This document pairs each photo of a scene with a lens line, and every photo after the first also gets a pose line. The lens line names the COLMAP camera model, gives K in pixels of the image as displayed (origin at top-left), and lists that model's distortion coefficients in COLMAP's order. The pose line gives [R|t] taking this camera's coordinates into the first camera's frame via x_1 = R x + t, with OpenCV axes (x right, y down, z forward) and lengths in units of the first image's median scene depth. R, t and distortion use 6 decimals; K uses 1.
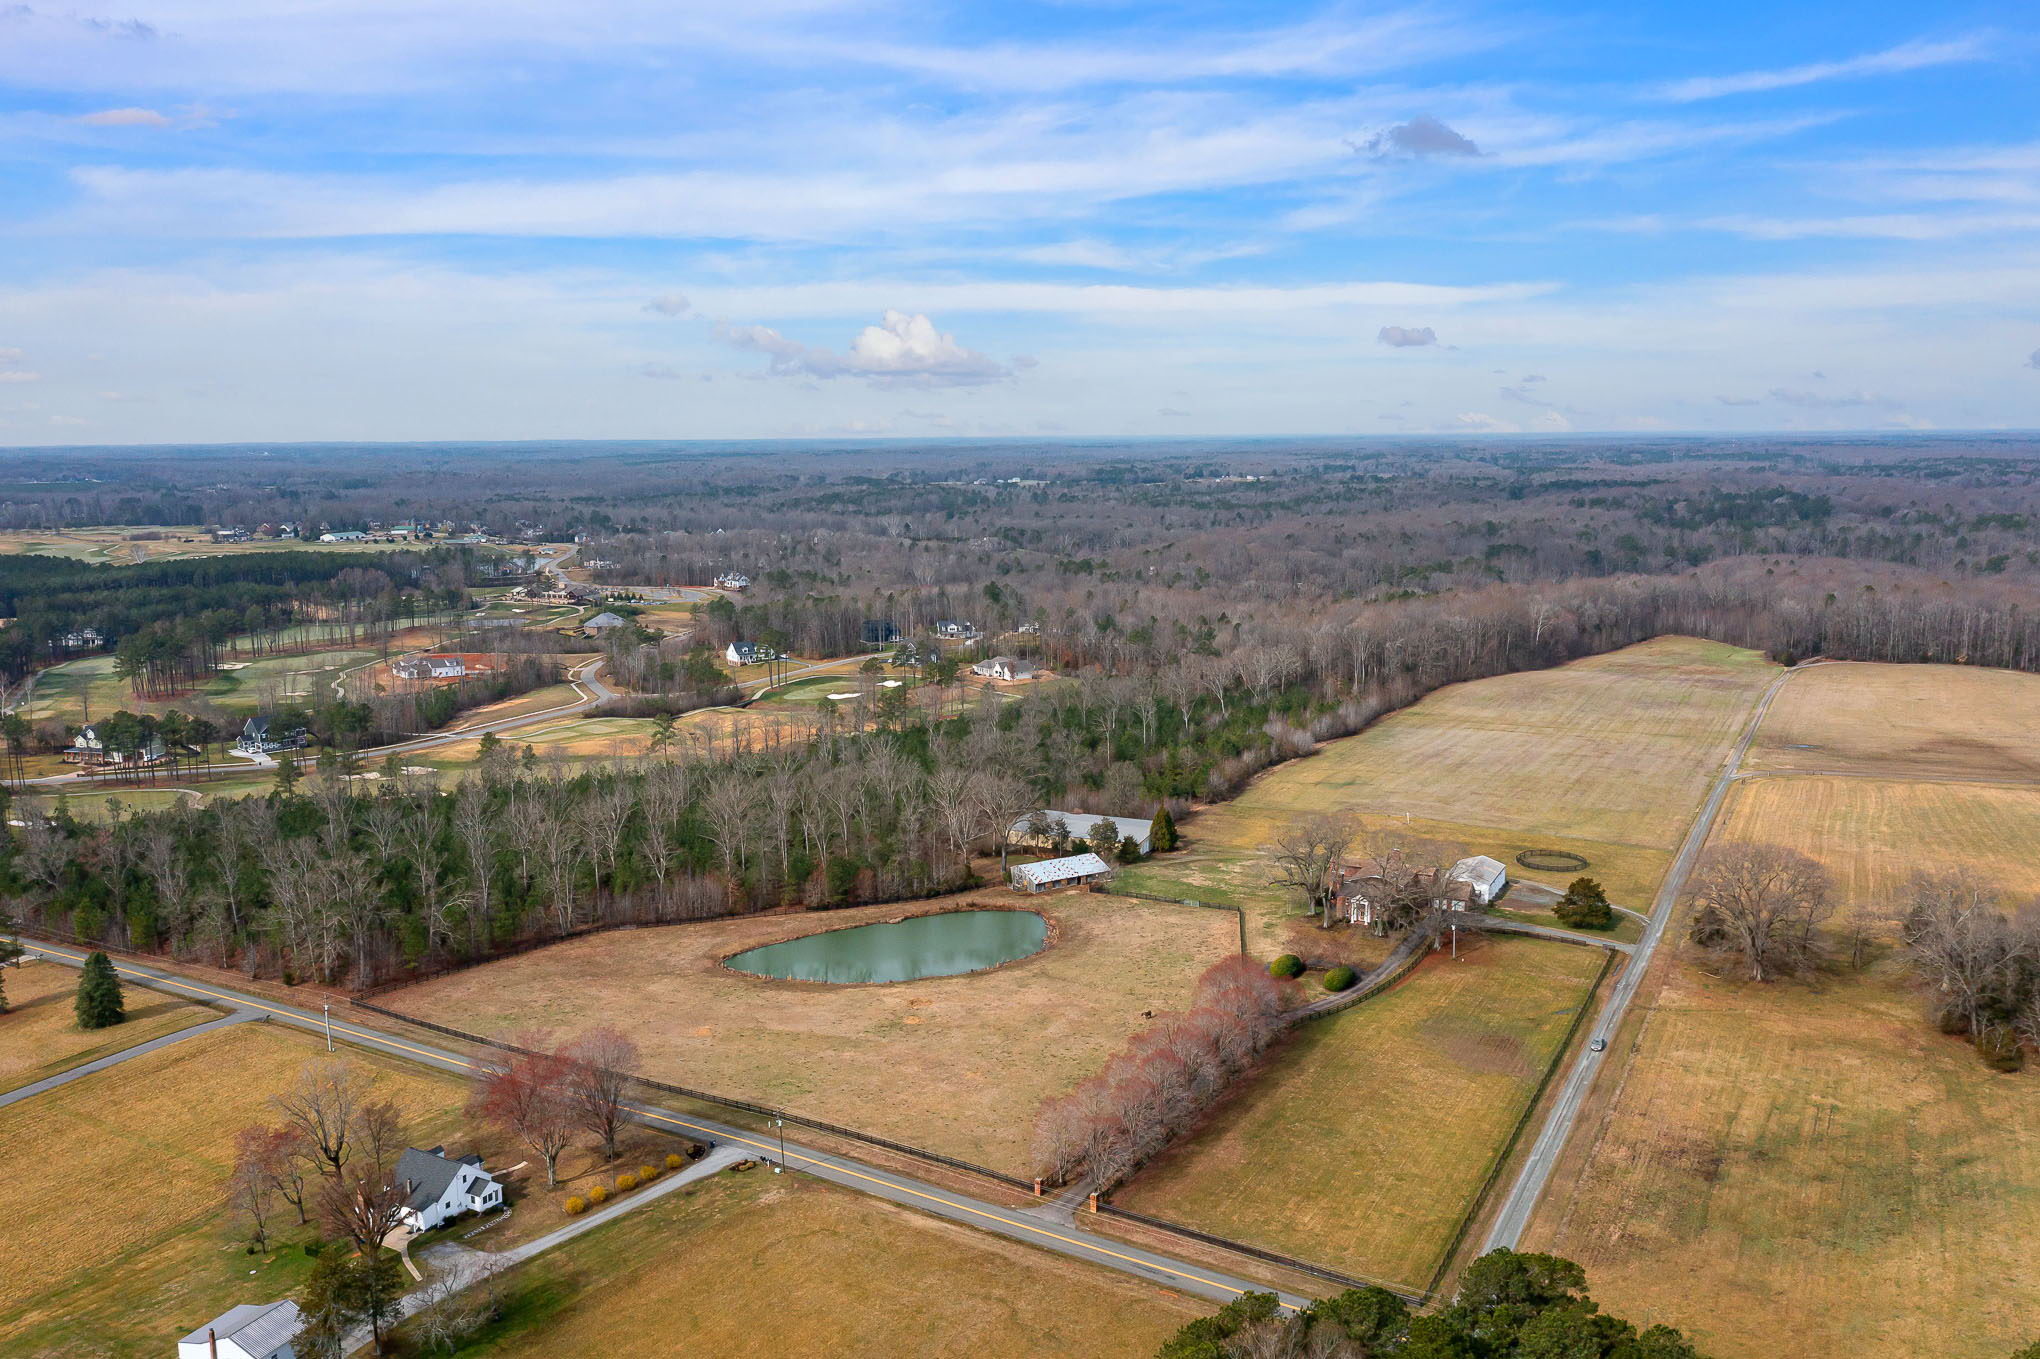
lens RADIAL K [[1608.9, 0, 1023.1], [0, 1608.9, 673.0], [0, 0, 1]] dist [-0.017931, -0.003449]
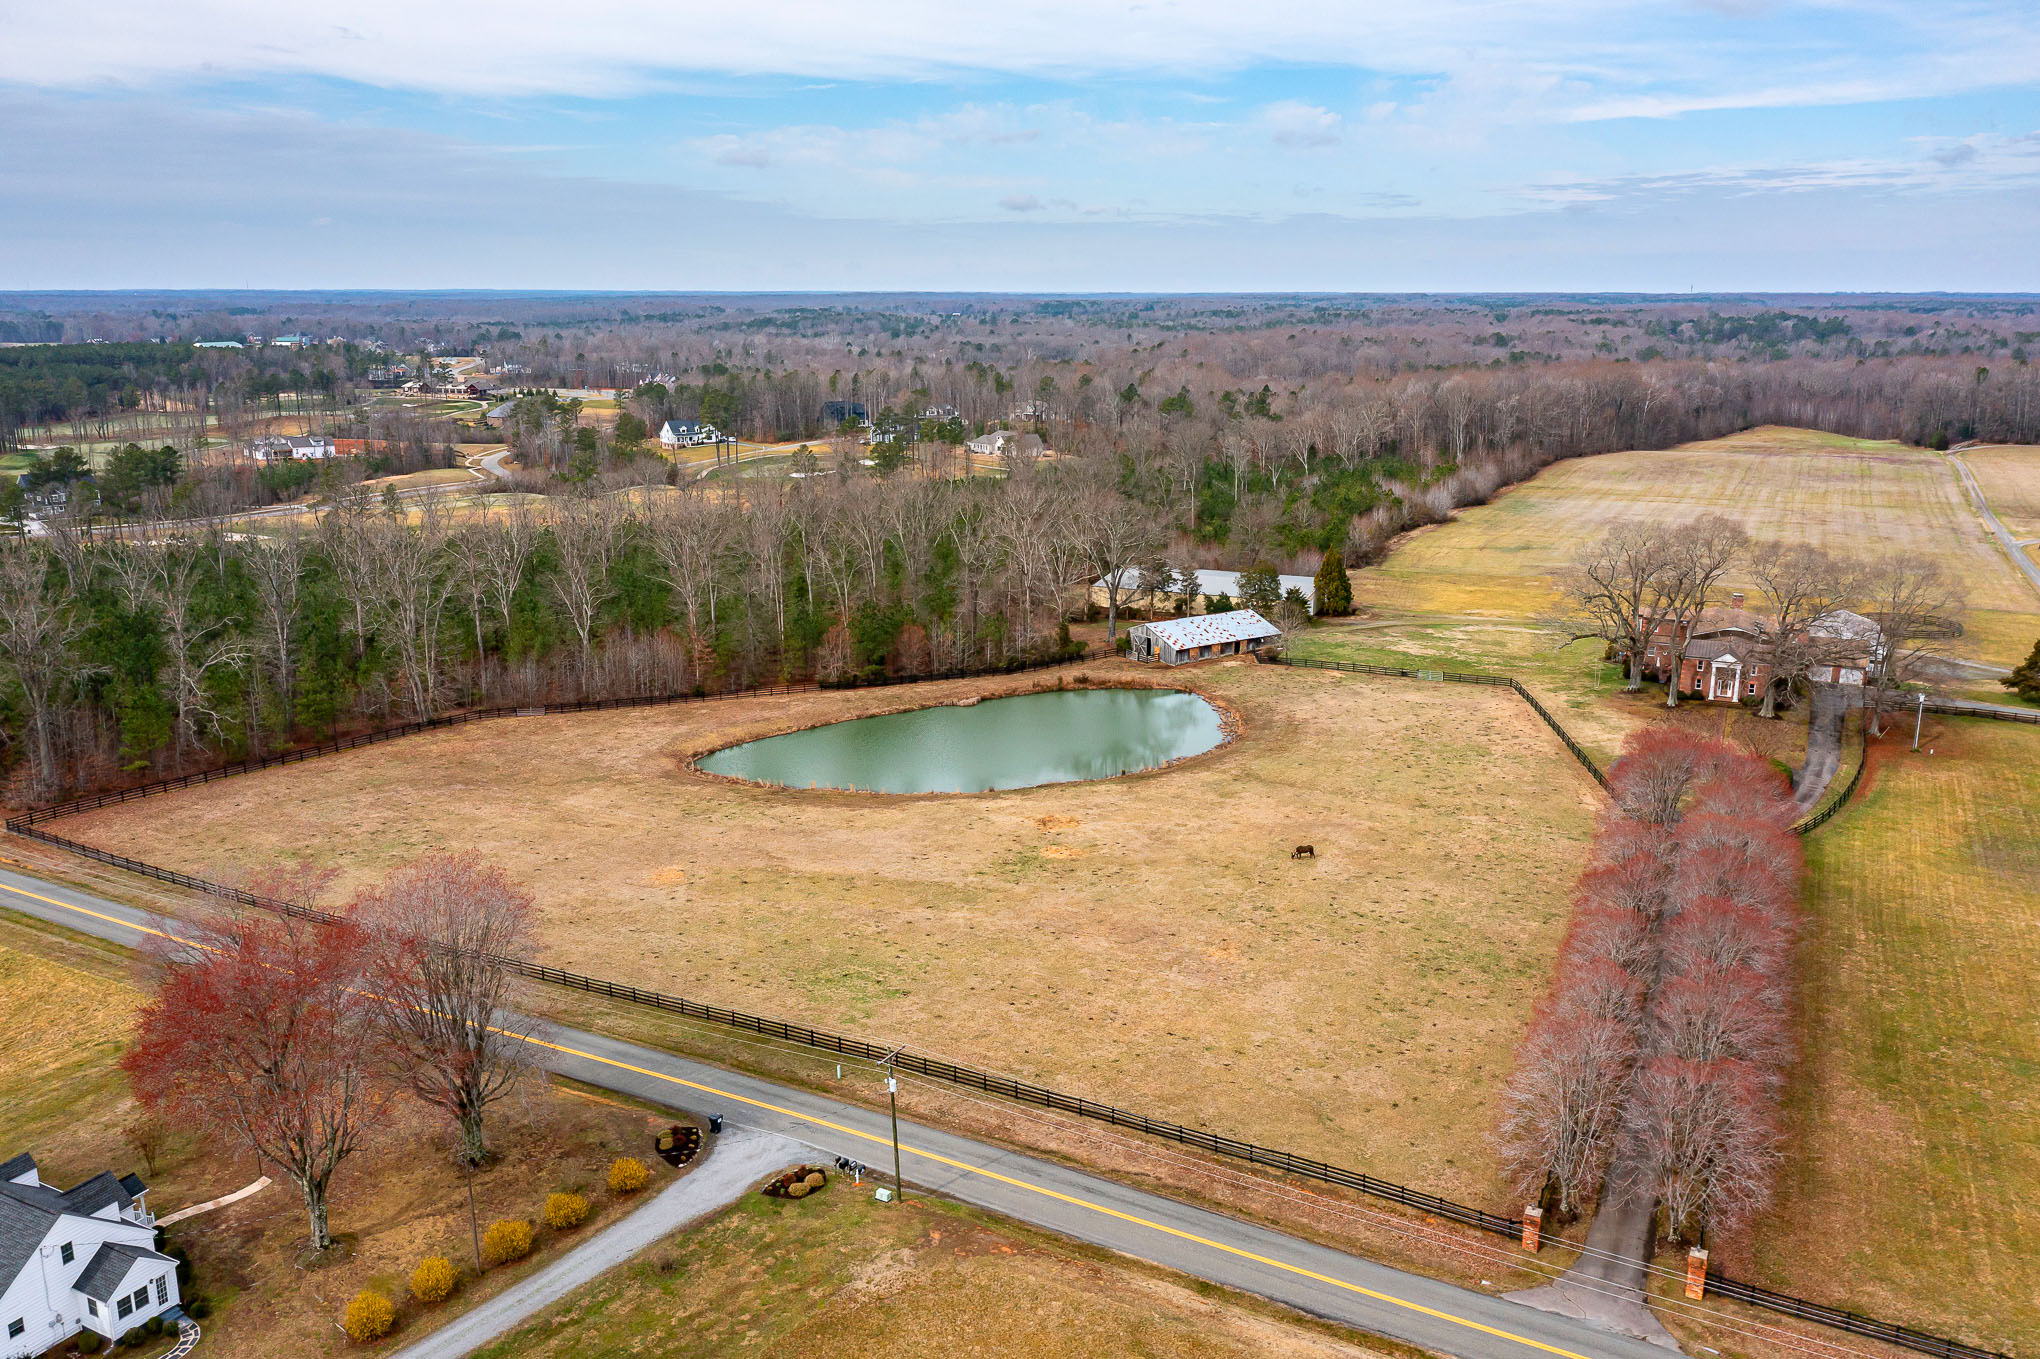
lens RADIAL K [[1608.9, 0, 1023.1], [0, 1608.9, 673.0], [0, 0, 1]] dist [-0.017931, -0.003449]
pose [[0.998932, -0.001672, 0.046169, -0.095147], [-0.002239, 0.996419, 0.084528, 0.099186], [-0.046145, -0.084542, 0.995351, 0.420015]]
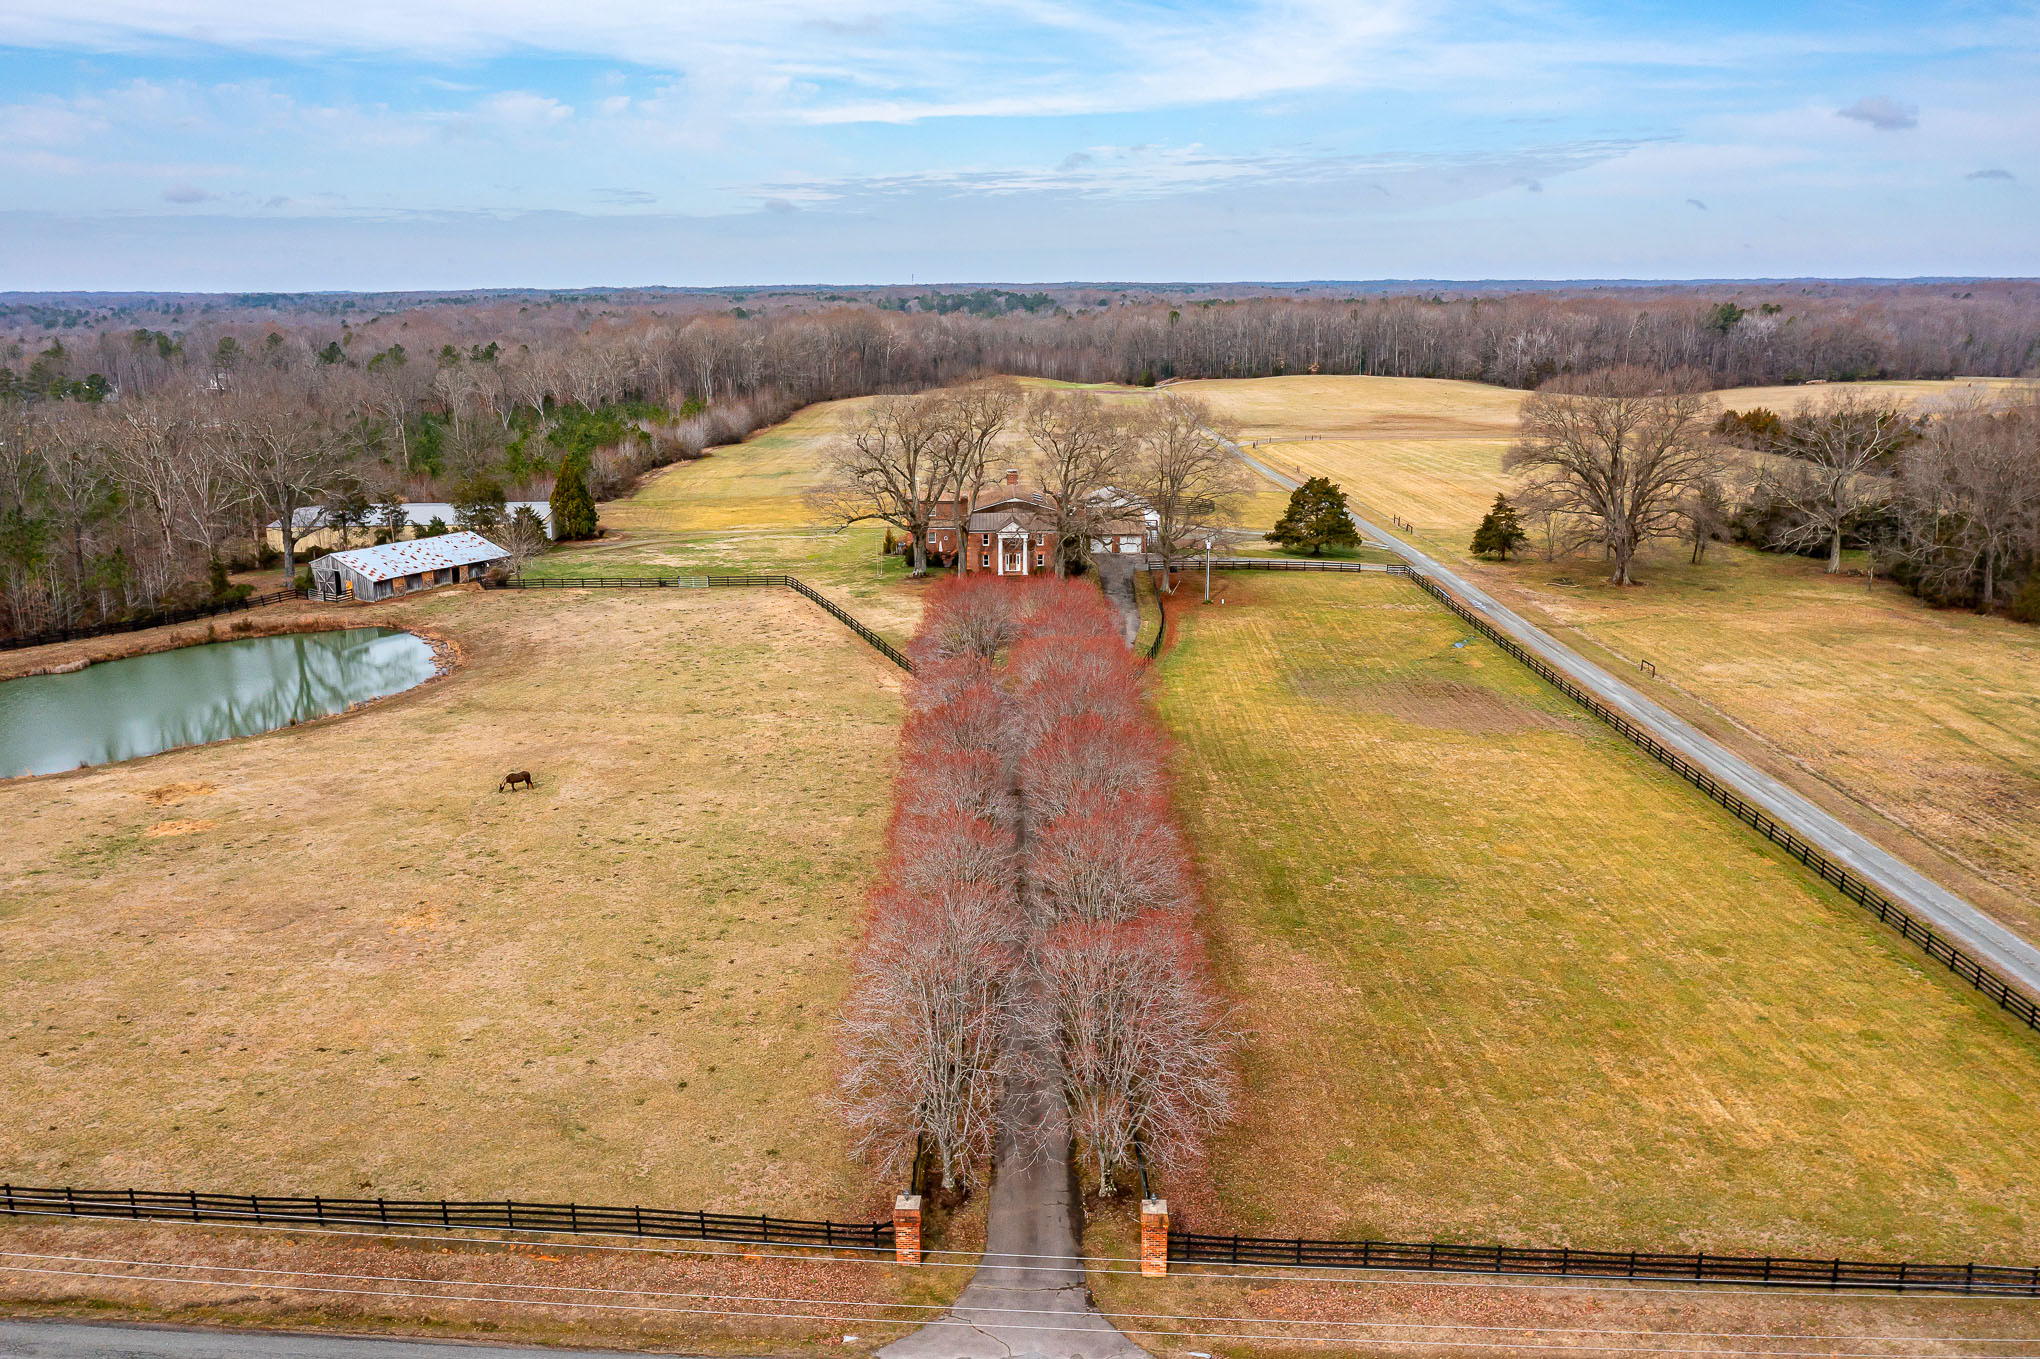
lens RADIAL K [[1608.9, 0, 1023.1], [0, 1608.9, 673.0], [0, 0, 1]] dist [-0.017931, -0.003449]
pose [[0.878479, -0.107025, 0.465640, -0.058250], [0.067891, 0.992661, 0.100076, 0.141694], [-0.472933, -0.056302, 0.879298, 0.528397]]
